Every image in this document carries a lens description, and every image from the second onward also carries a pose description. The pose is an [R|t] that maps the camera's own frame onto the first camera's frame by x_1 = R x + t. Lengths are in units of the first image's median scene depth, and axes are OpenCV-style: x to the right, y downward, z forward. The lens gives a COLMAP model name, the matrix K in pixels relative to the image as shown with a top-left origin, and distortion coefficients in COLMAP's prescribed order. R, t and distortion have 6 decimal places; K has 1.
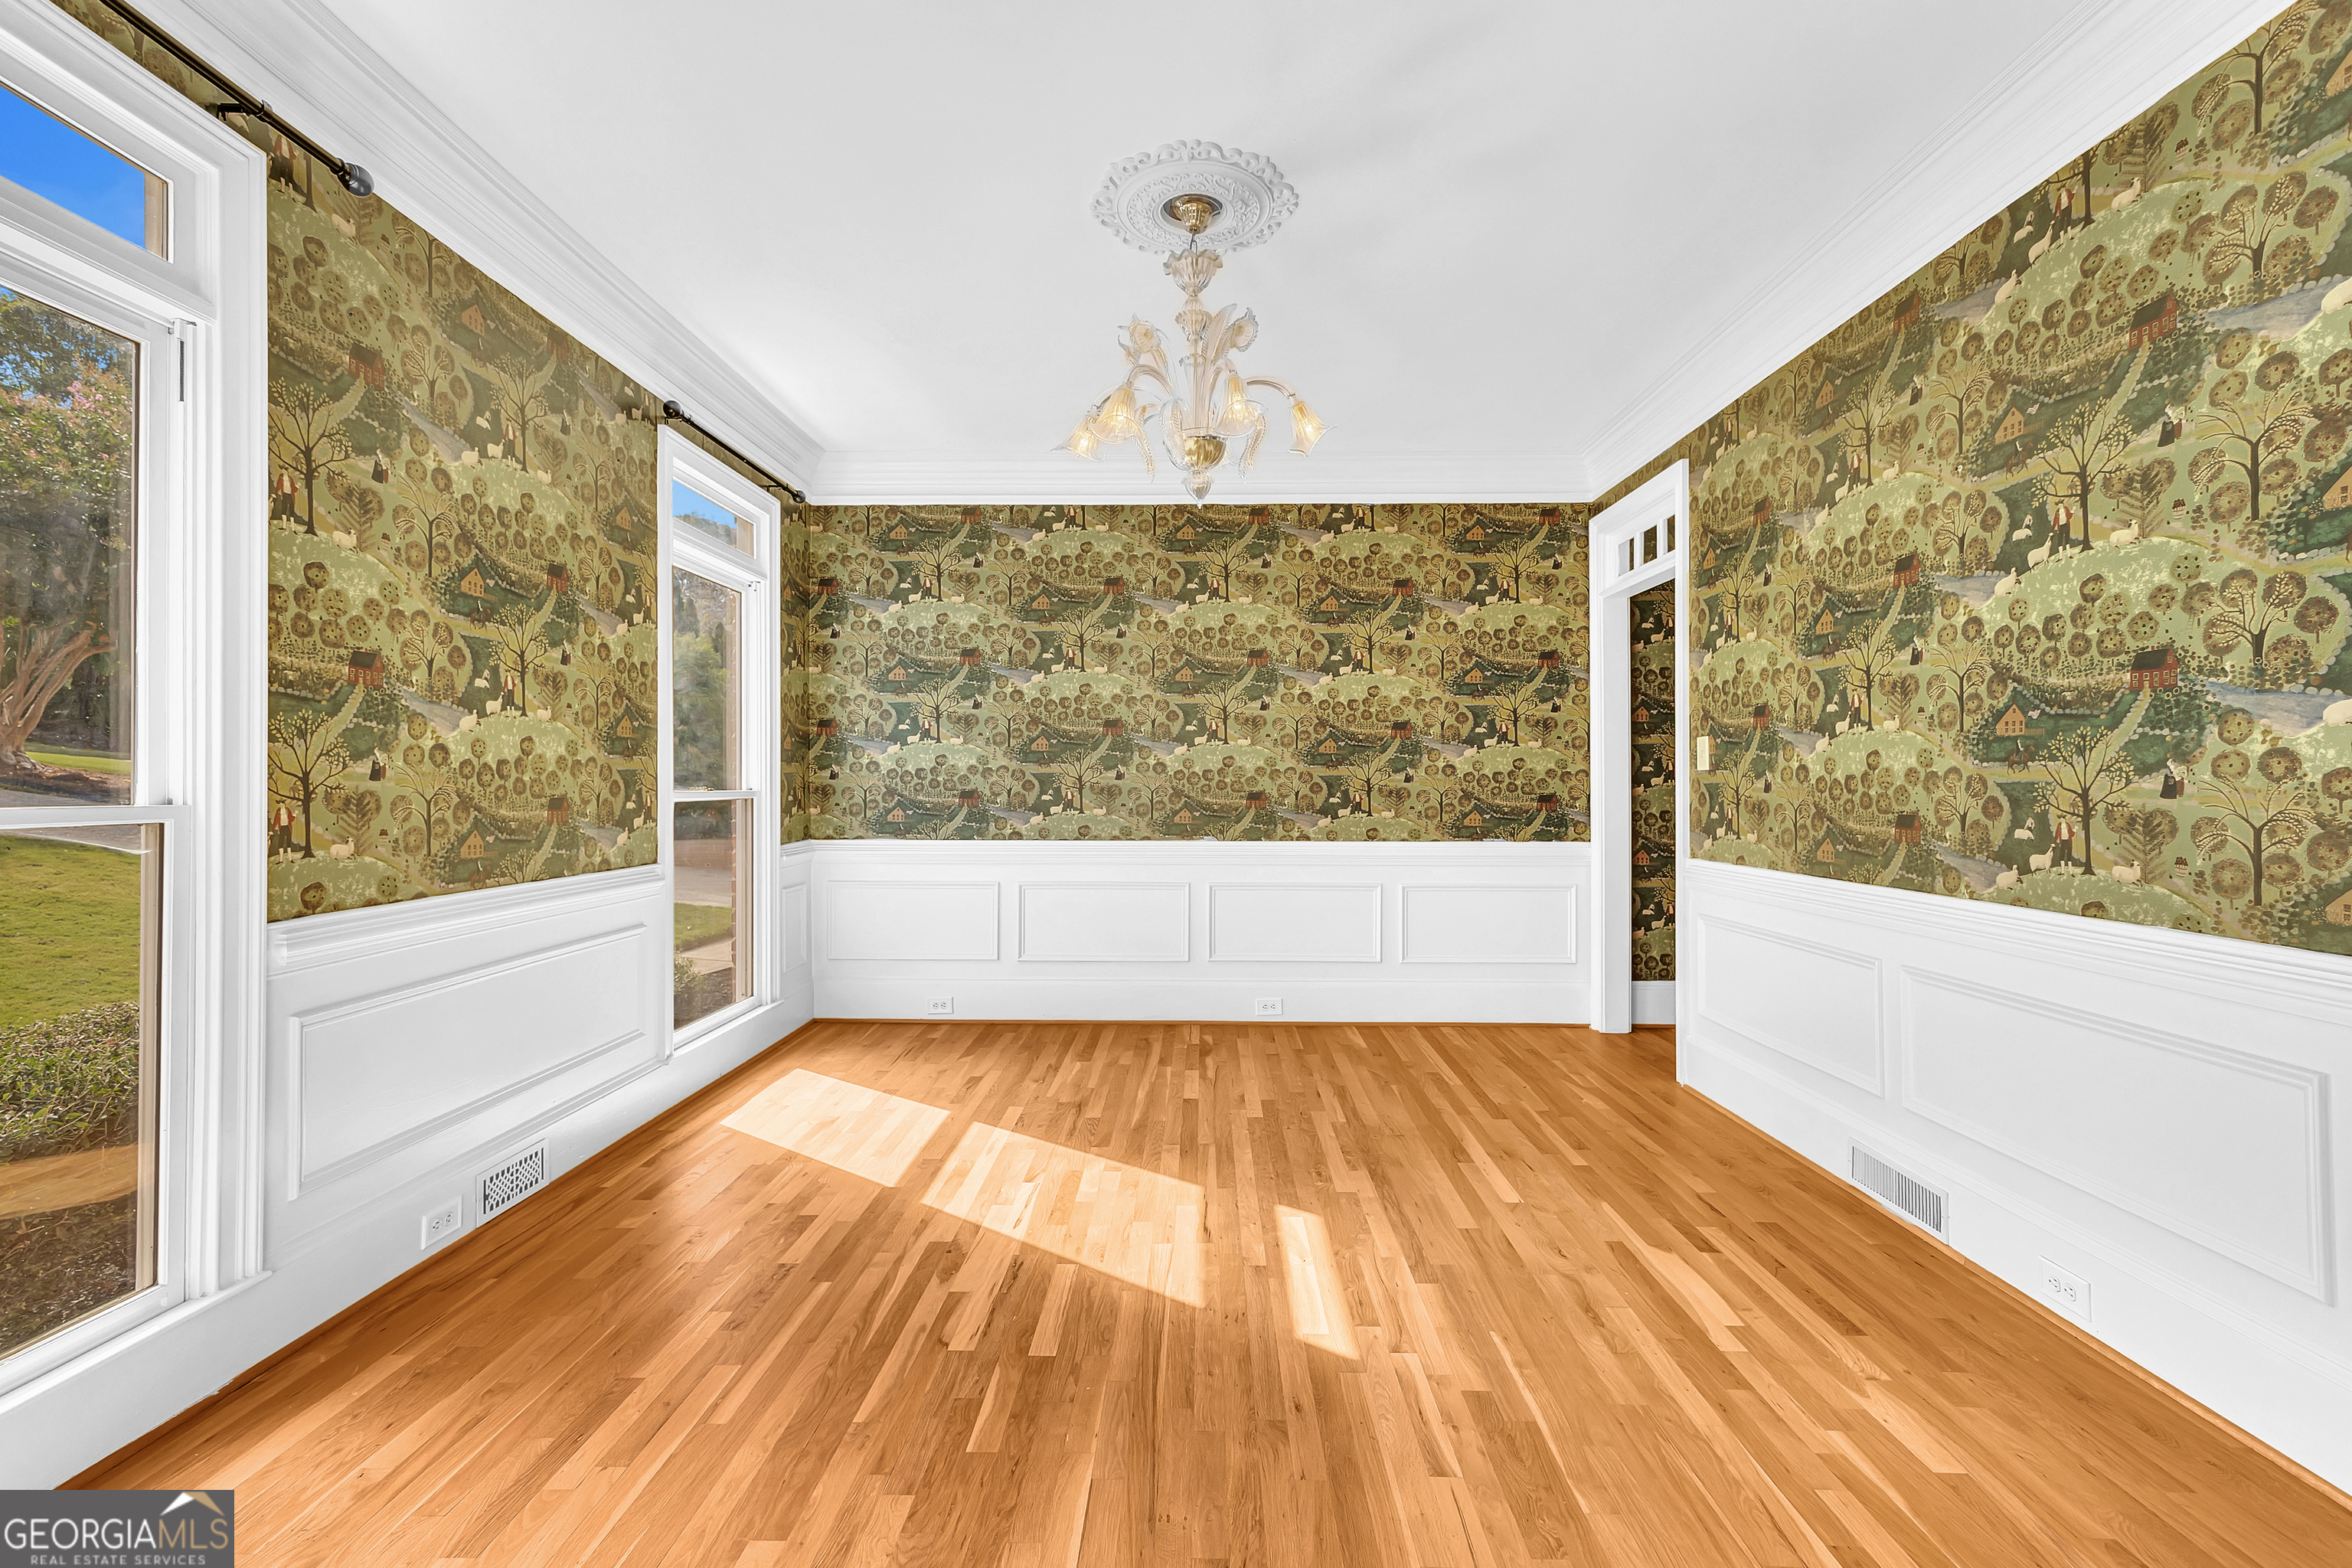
lens RADIAL K [[1016.2, 0, 1174.9], [0, 1016.2, 772.1], [0, 0, 1]] dist [0.001233, 0.005153]
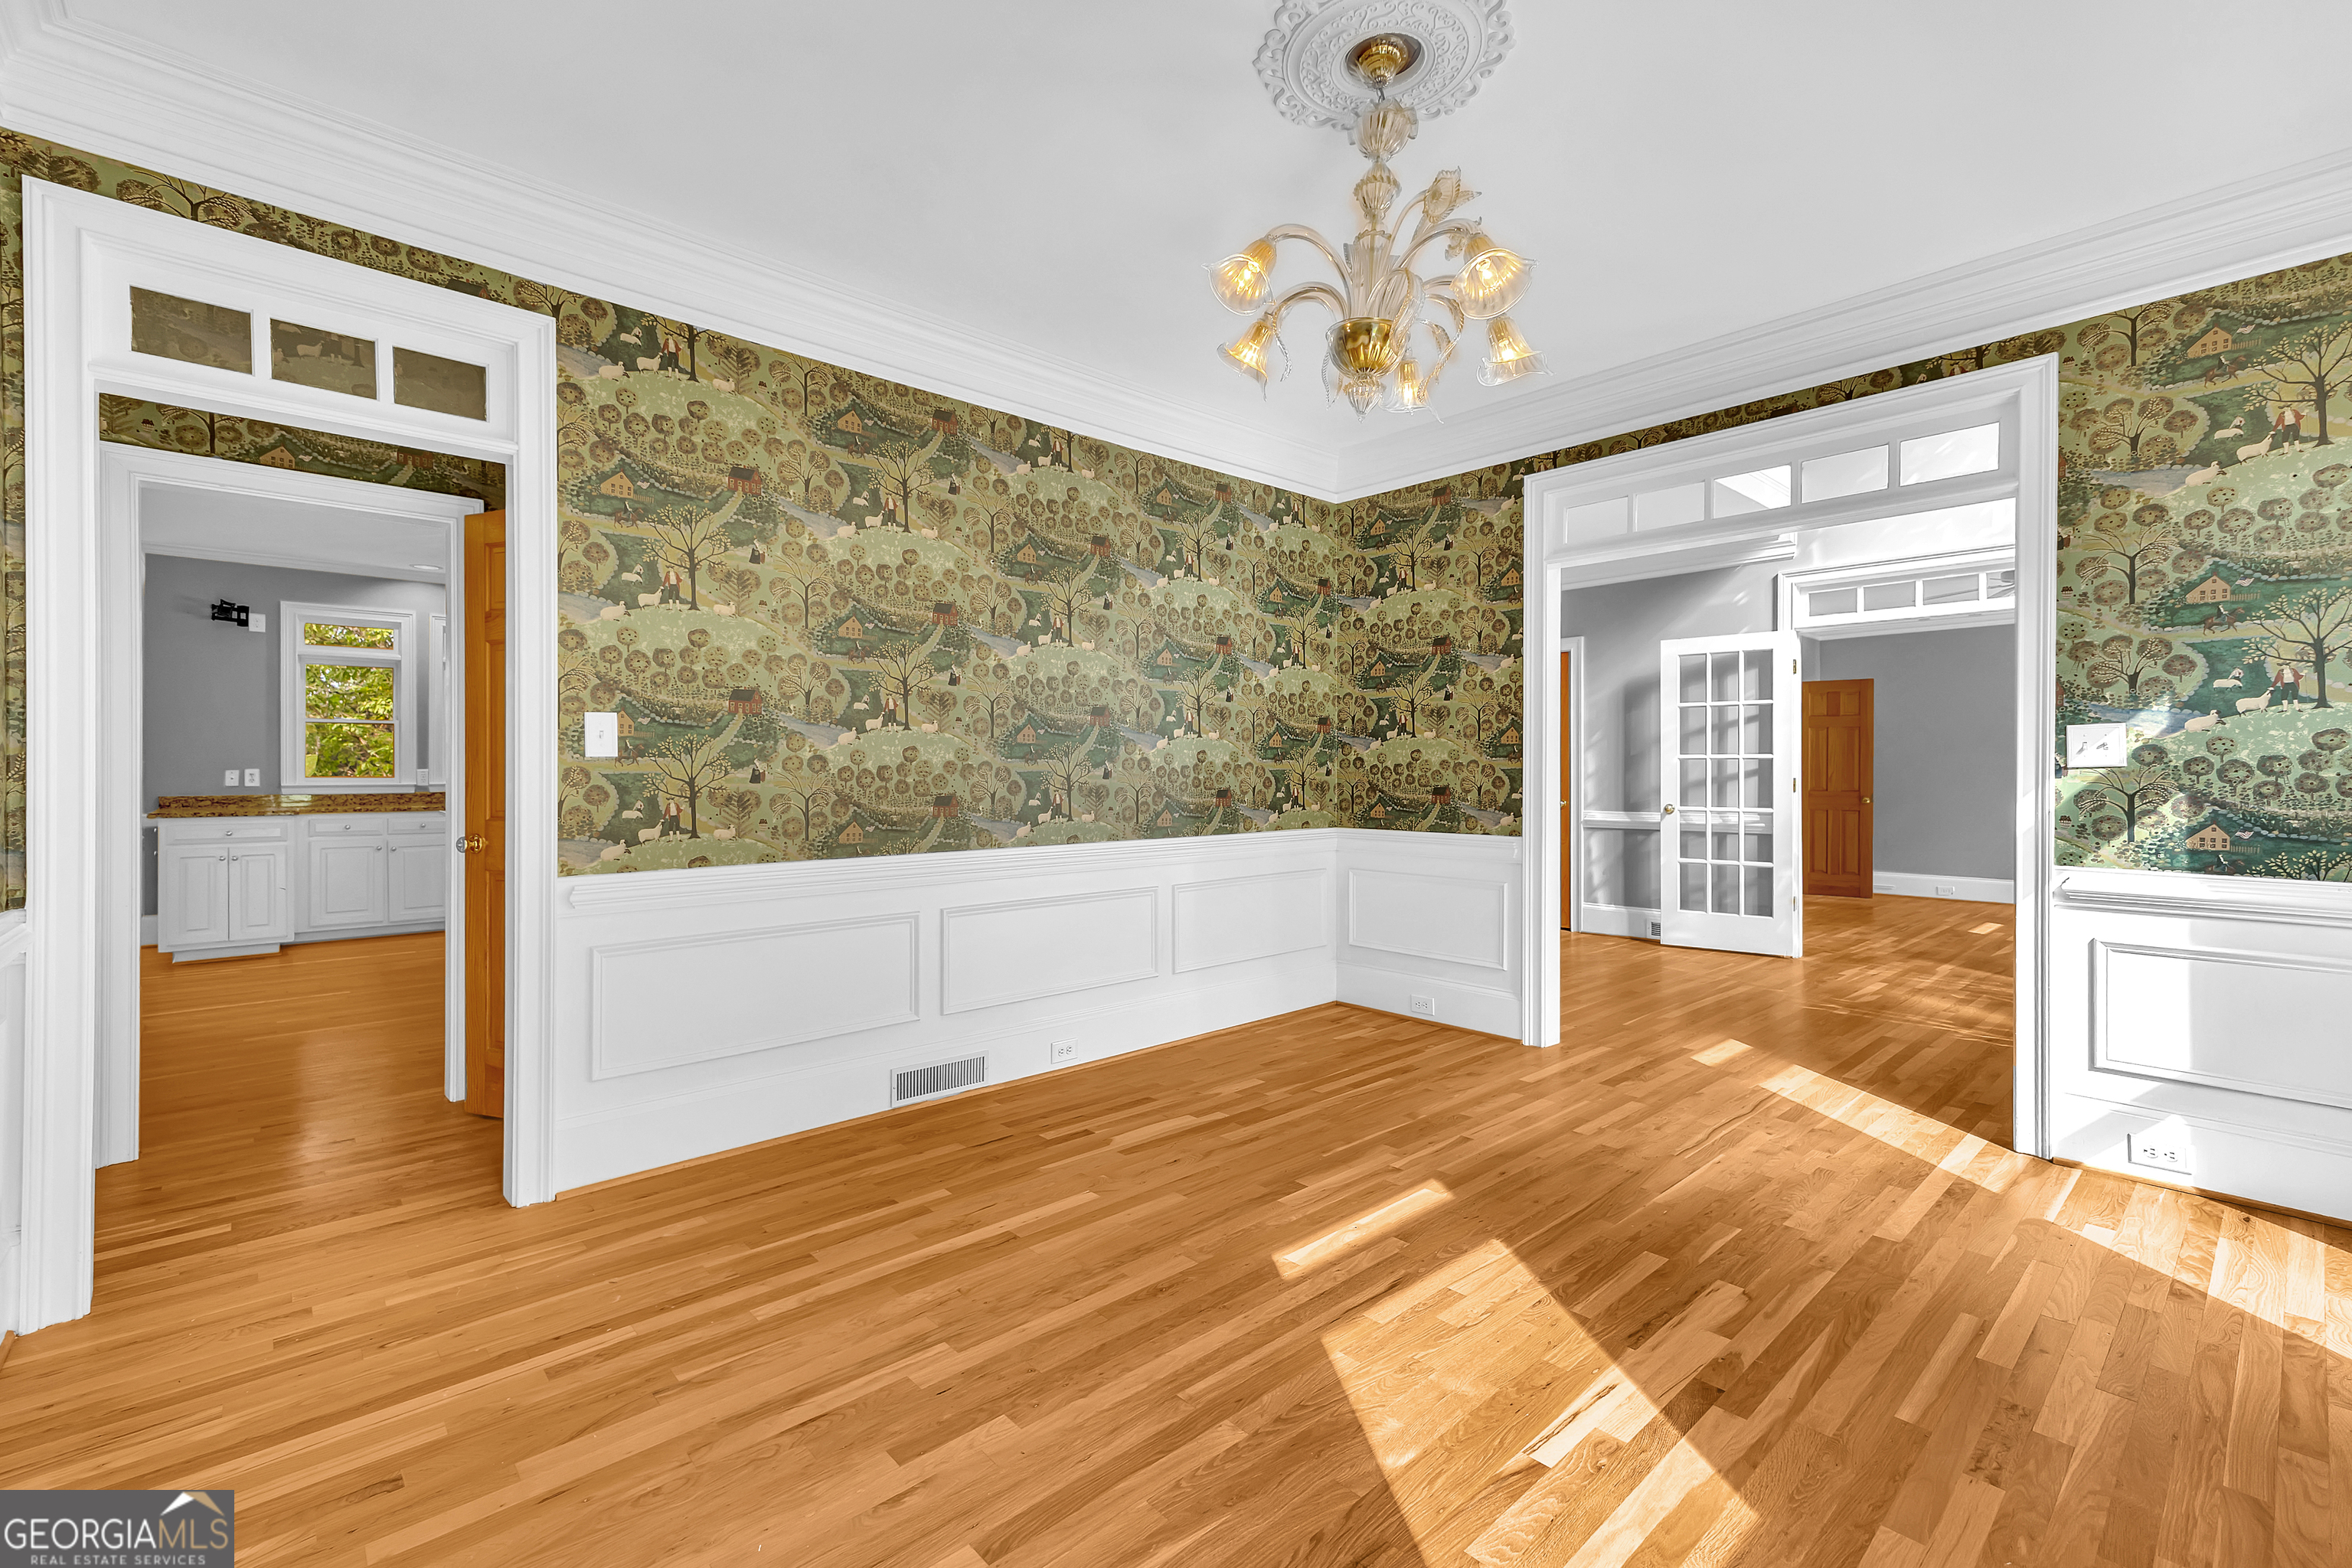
lens RADIAL K [[1016.2, 0, 1174.9], [0, 1016.2, 772.1], [0, 0, 1]] dist [0.001233, 0.005153]
pose [[-0.688791, 0.001295, 0.724959, -0.506101], [-0.005285, 0.999963, -0.006806, 0.019851], [-0.724941, -0.008519, -0.688758, 1.869673]]
